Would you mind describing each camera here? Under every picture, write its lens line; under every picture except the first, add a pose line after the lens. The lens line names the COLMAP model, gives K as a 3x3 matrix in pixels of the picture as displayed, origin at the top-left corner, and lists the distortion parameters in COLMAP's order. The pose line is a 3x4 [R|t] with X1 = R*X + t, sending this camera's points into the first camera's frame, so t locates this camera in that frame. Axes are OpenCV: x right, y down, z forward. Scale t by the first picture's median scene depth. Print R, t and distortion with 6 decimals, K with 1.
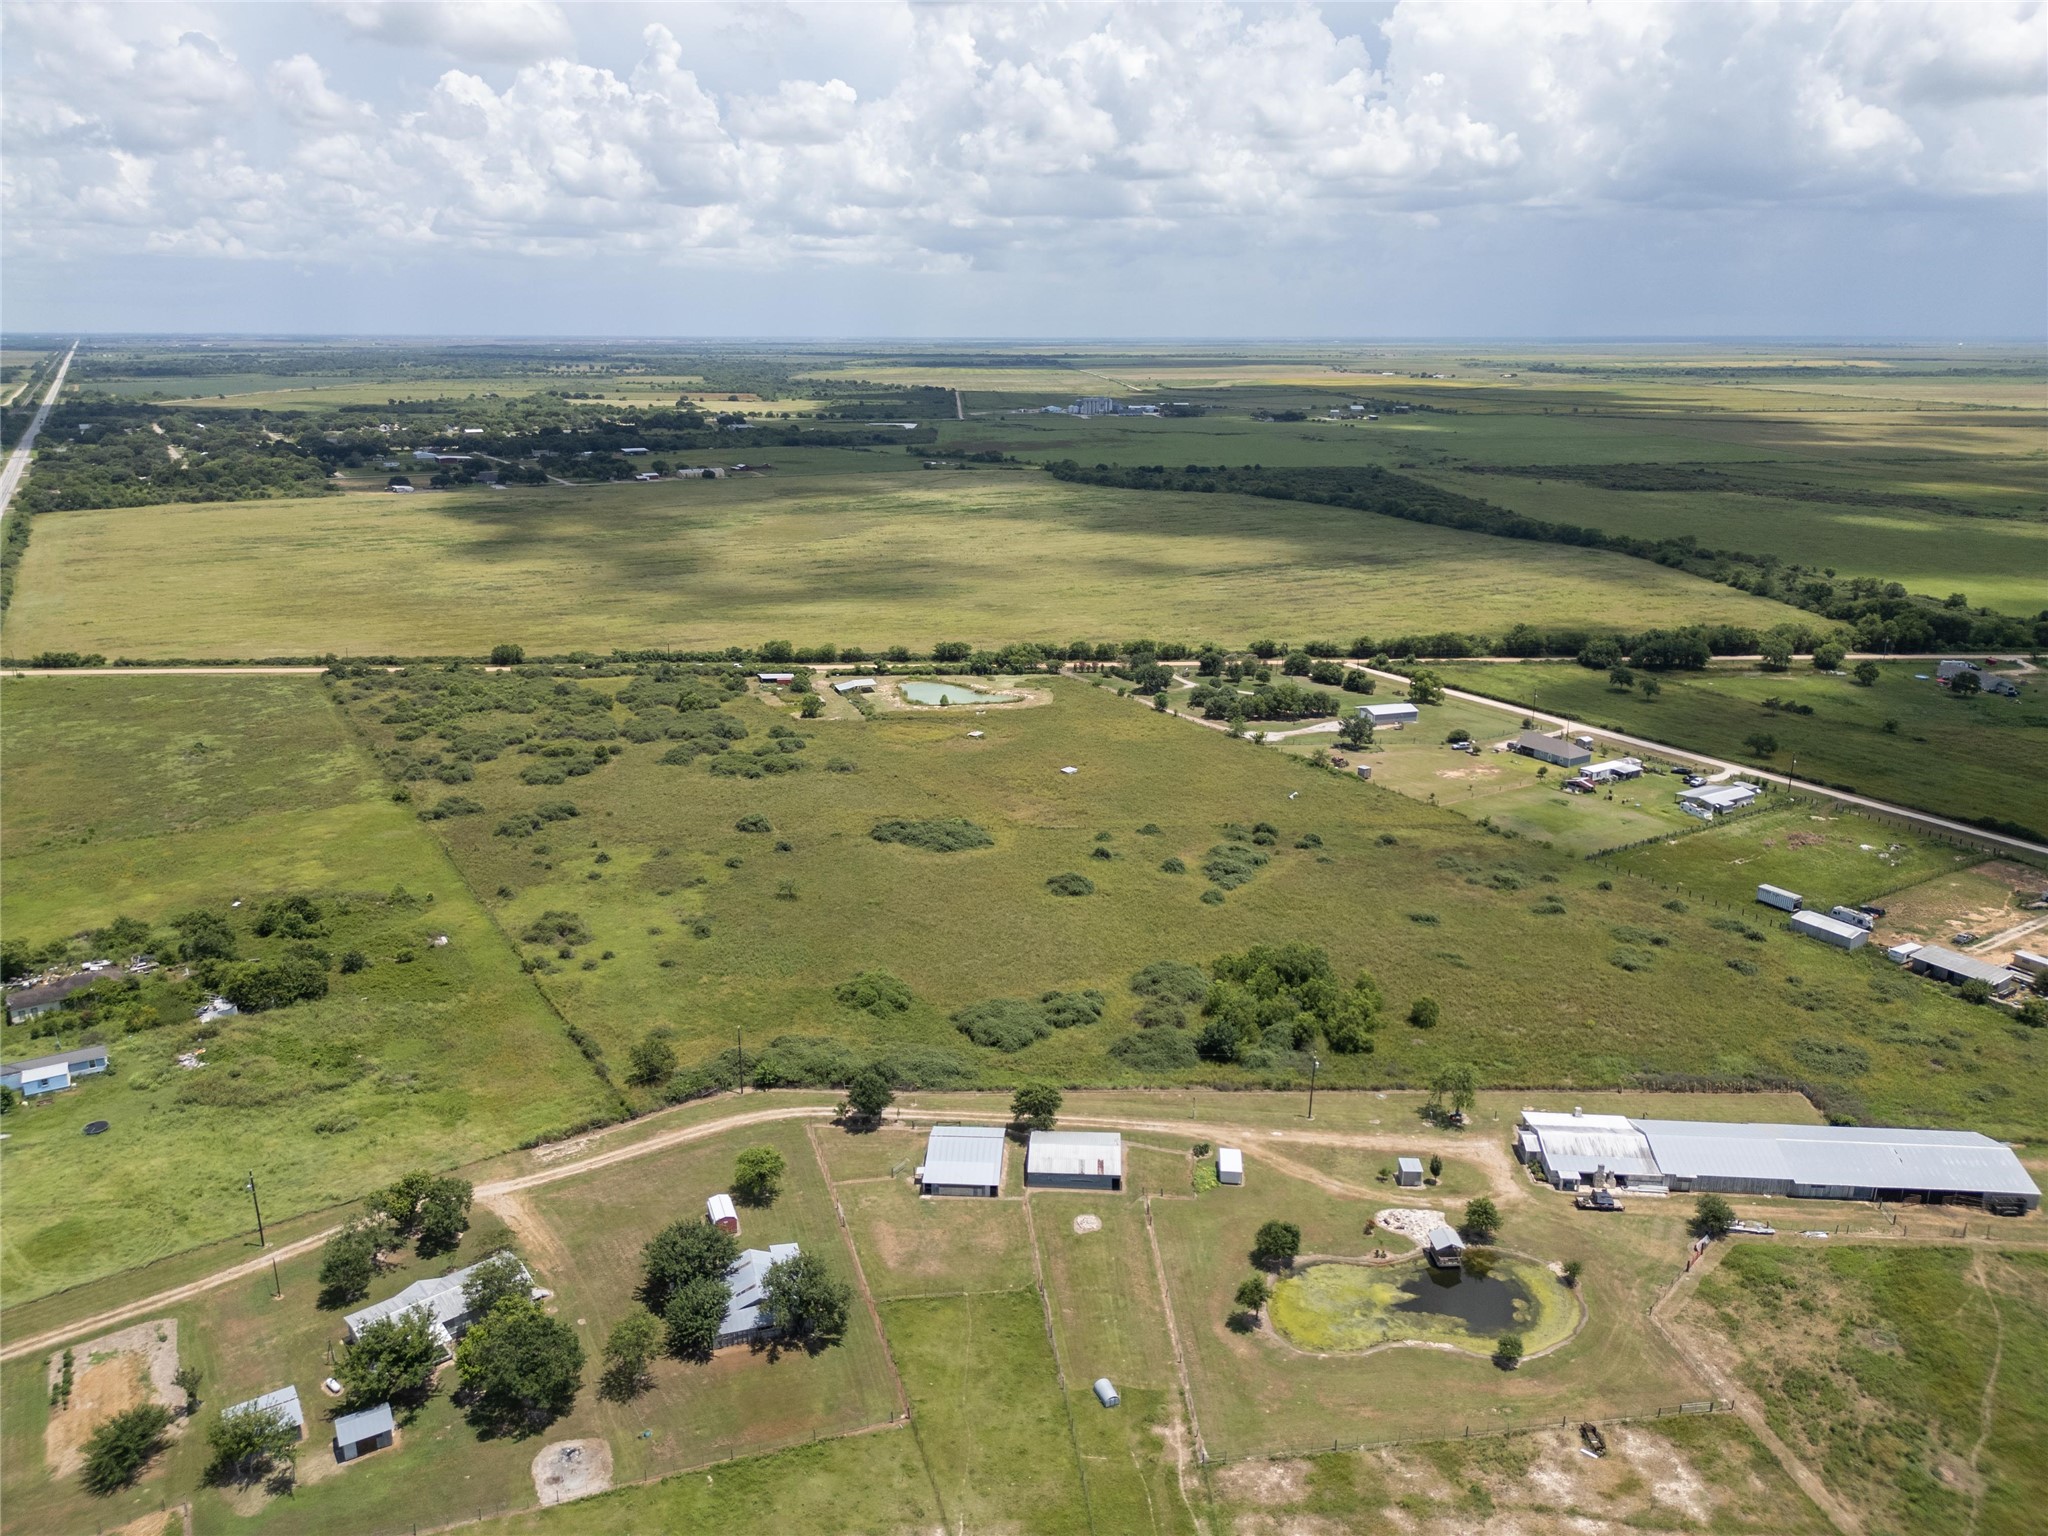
lens RADIAL K [[1437.3, 0, 1021.1], [0, 1437.3, 758.7], [0, 0, 1]] dist [0.071957, -0.069760]
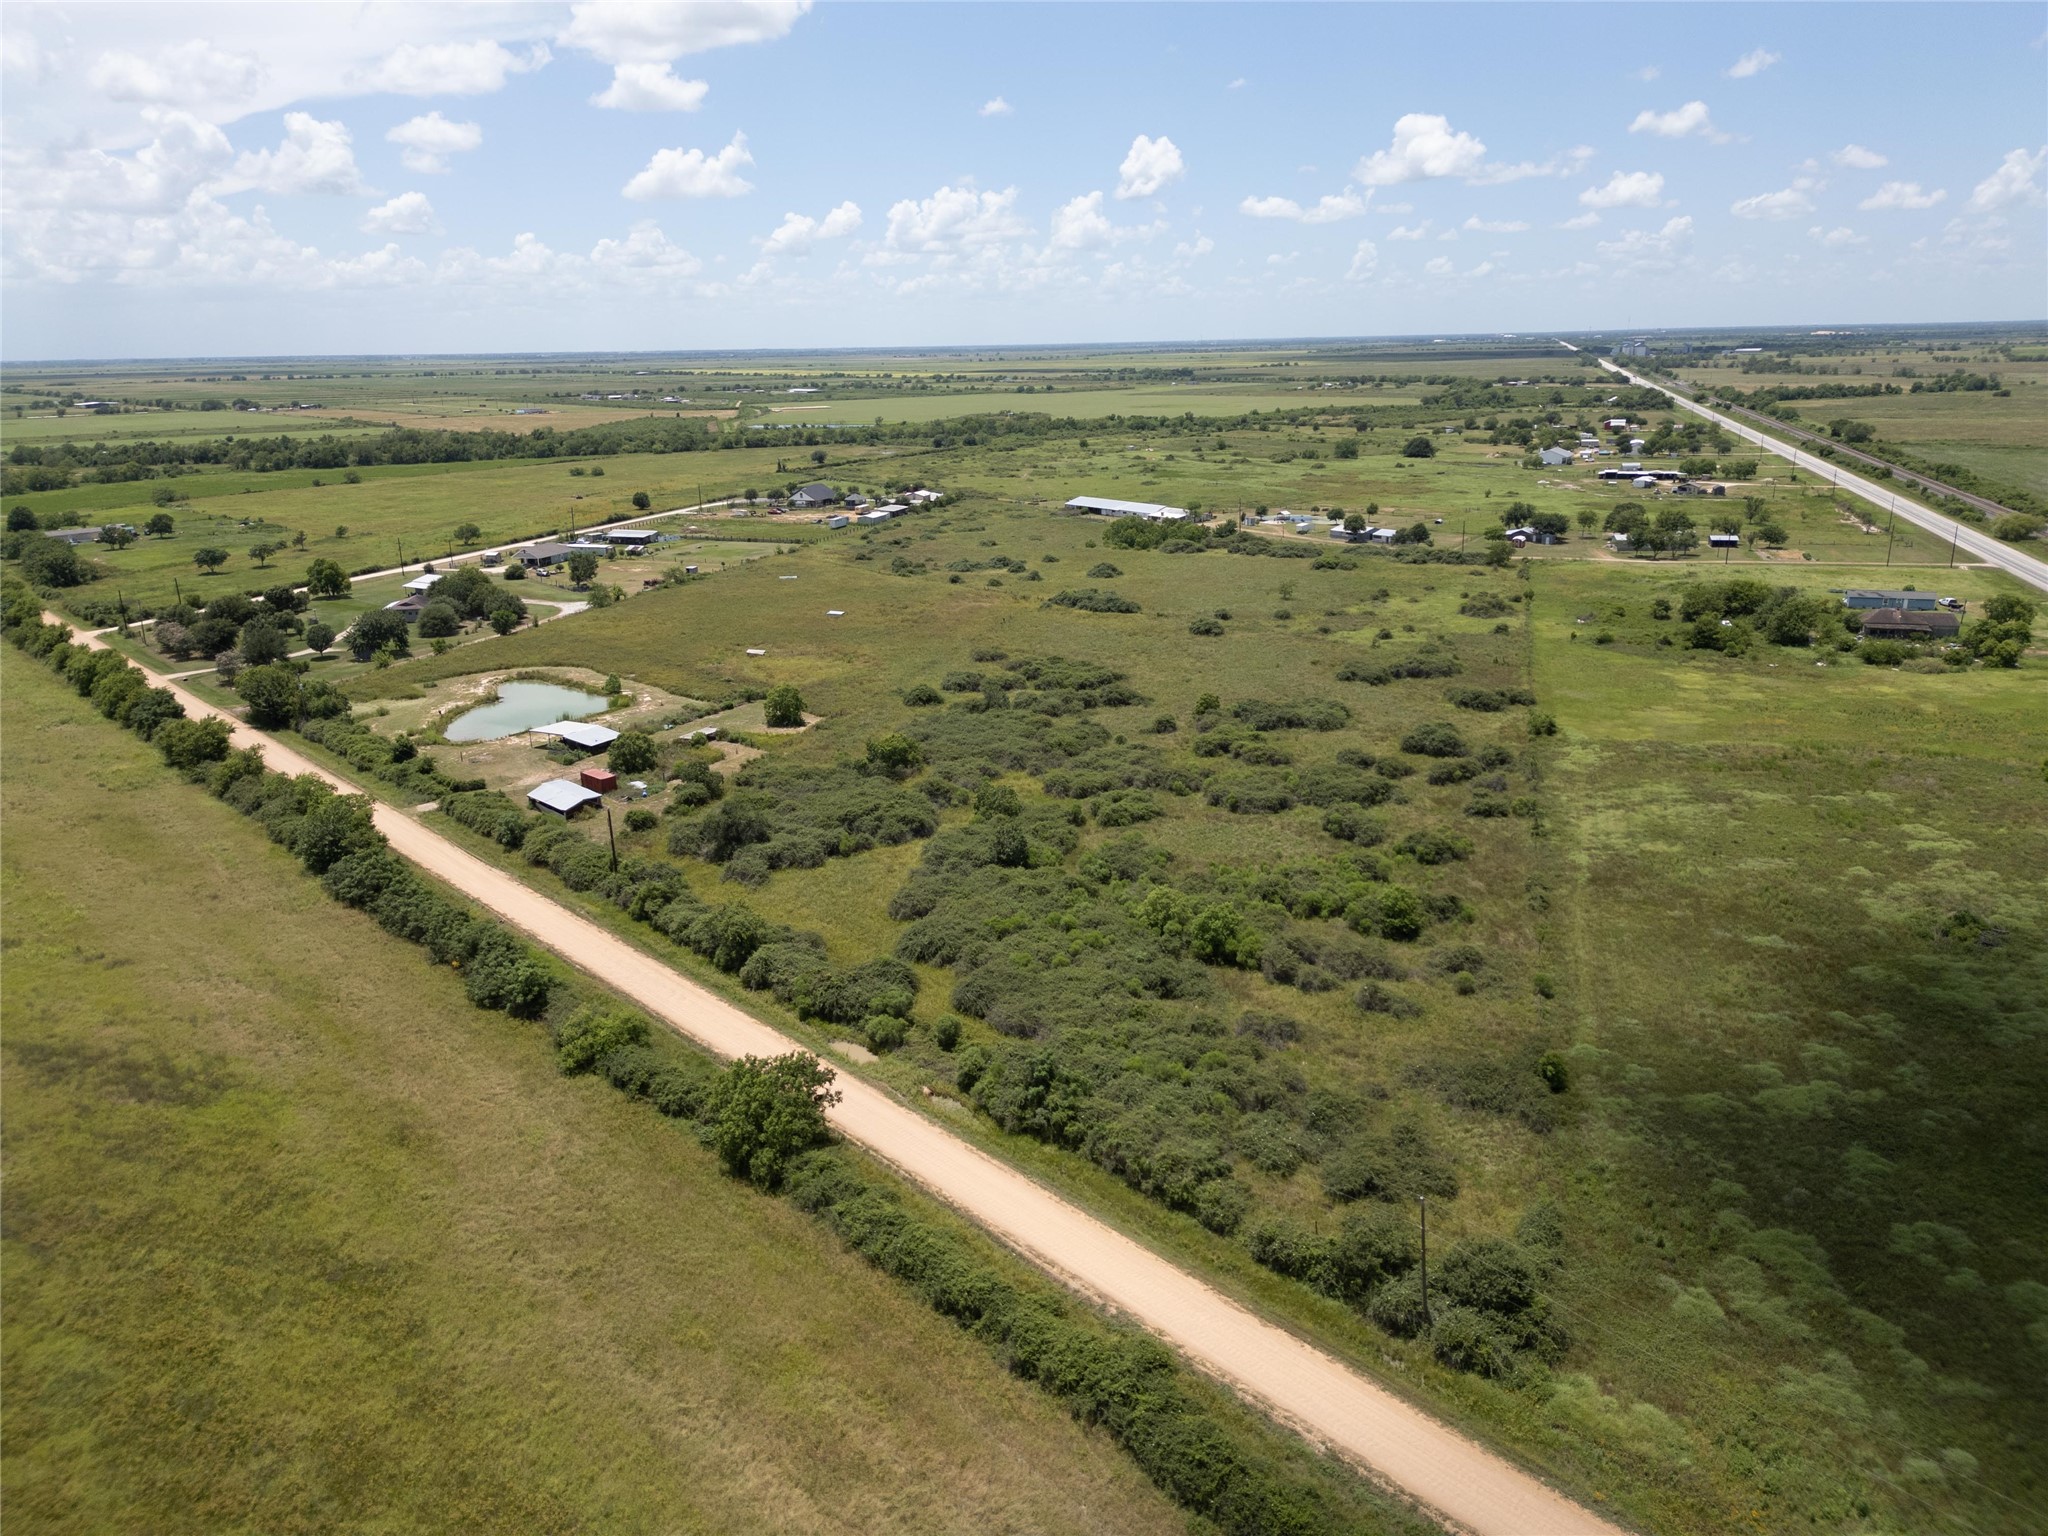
lens RADIAL K [[1437.3, 0, 1021.1], [0, 1437.3, 758.7], [0, 0, 1]] dist [0.071957, -0.069760]
pose [[-0.643667, -0.204024, 0.737609, -0.842790], [0.234531, 0.864850, 0.443880, -0.331743], [-0.728483, 0.458703, -0.508826, 1.679923]]
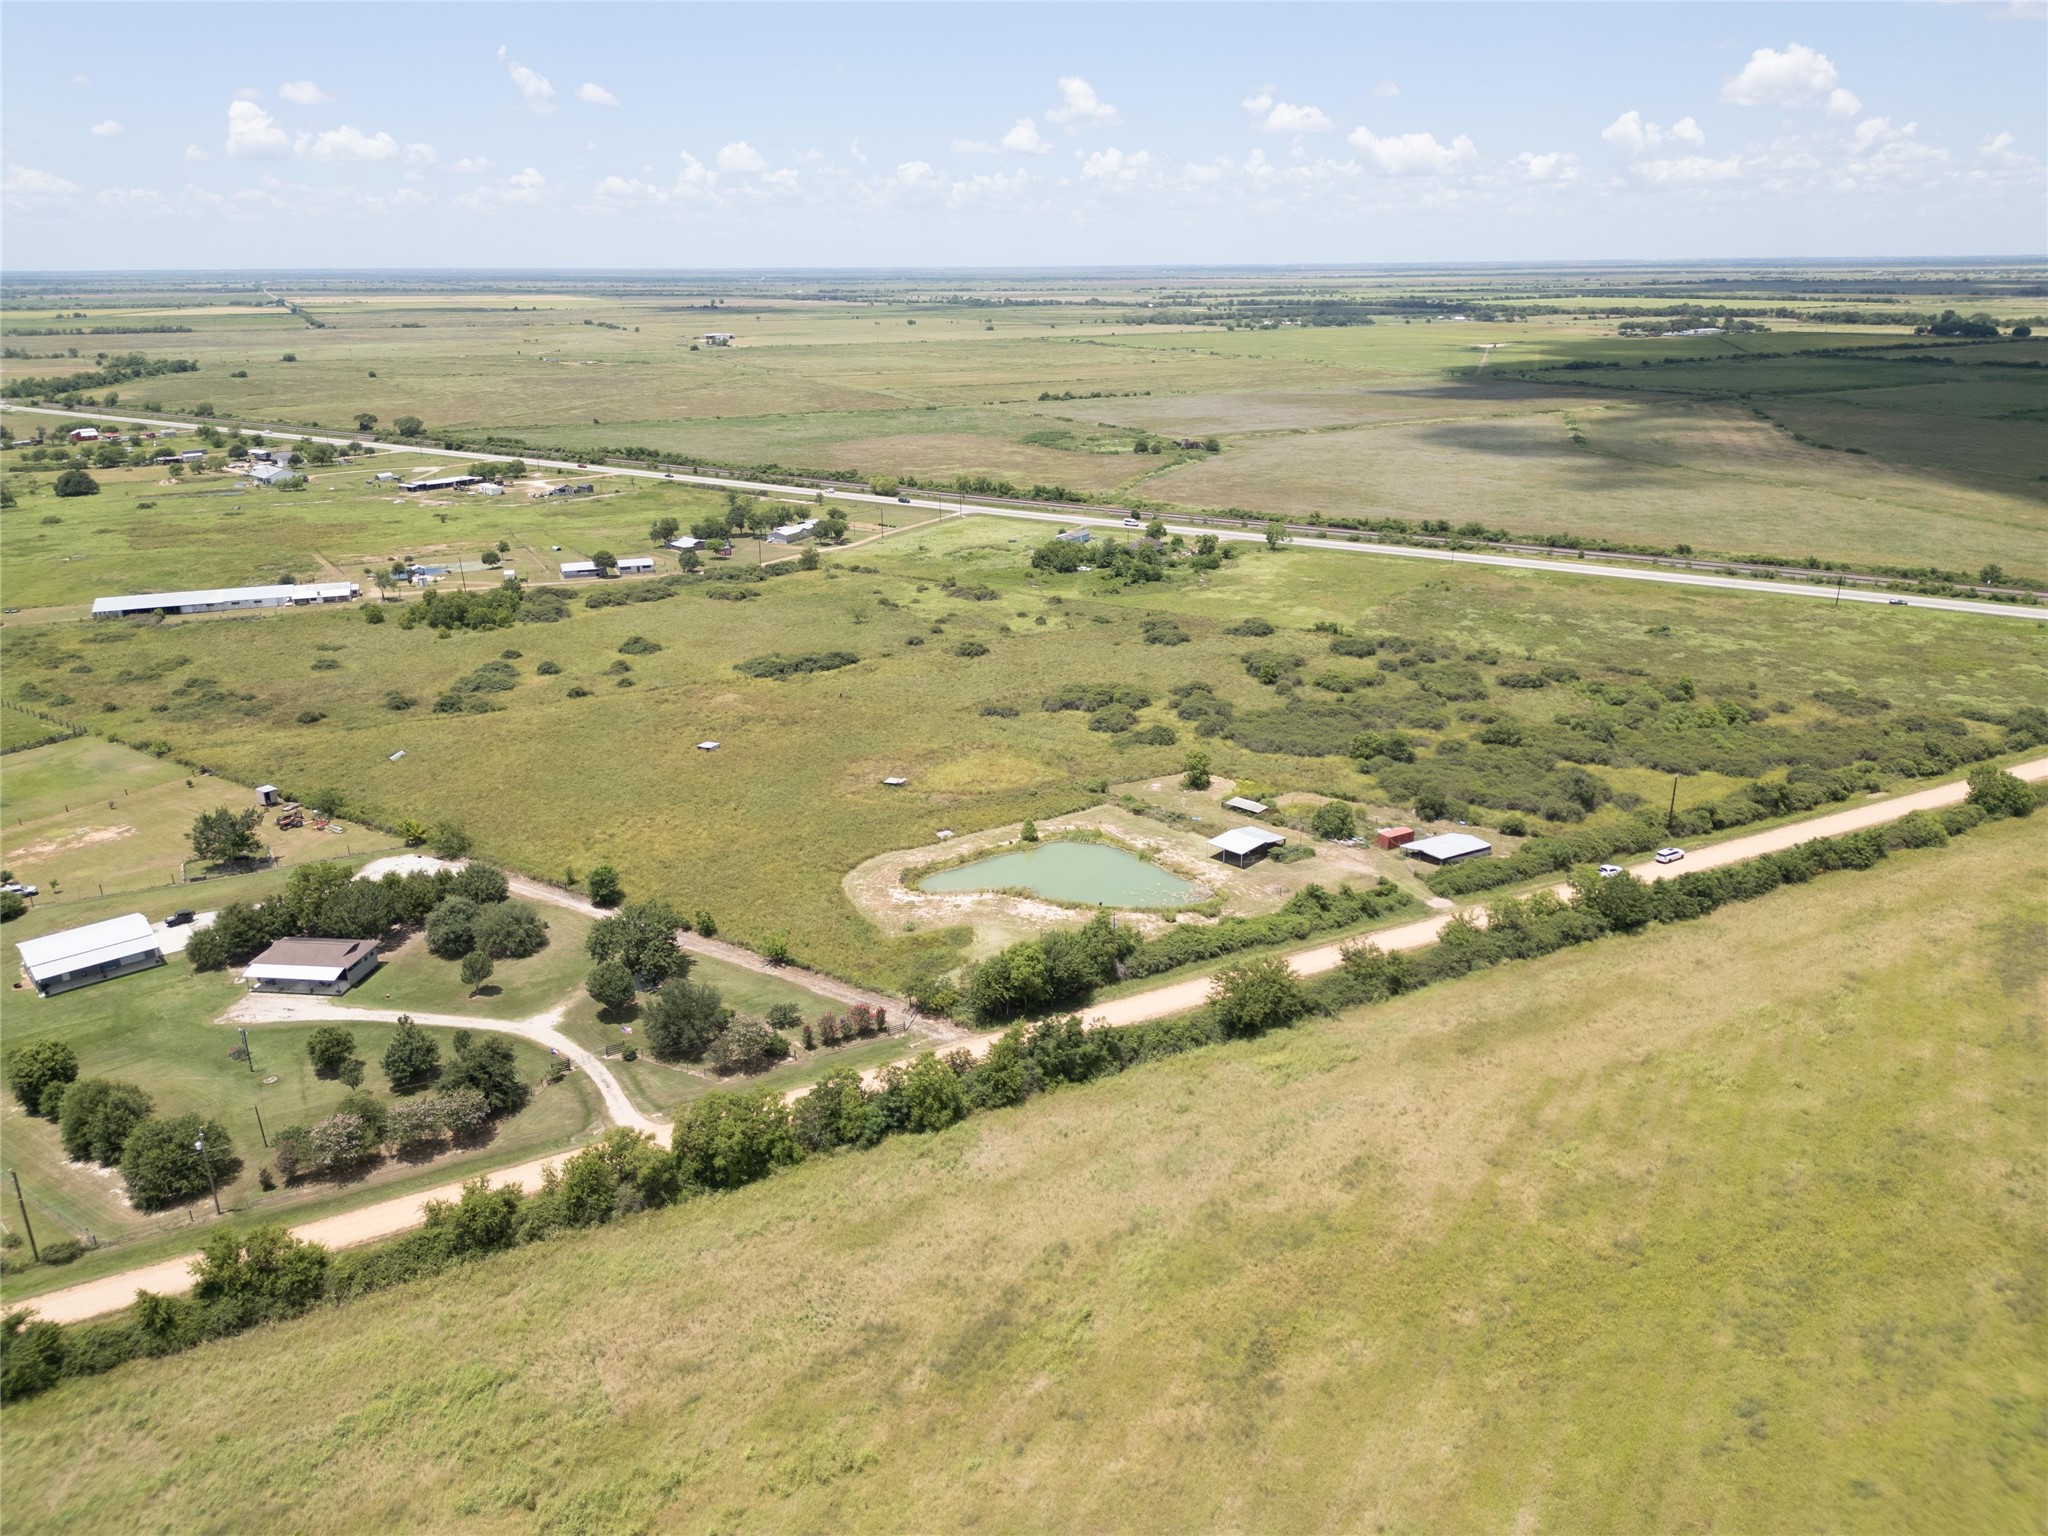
lens RADIAL K [[1426.5, 0, 1020.5], [0, 1426.5, 762.2], [0, 0, 1]] dist [0.084534, -0.083593]
pose [[-0.907862, 0.141790, -0.394565, 0.217196], [-0.114252, 0.821800, 0.558204, -0.501929], [0.403401, 0.551852, -0.729882, 1.932430]]
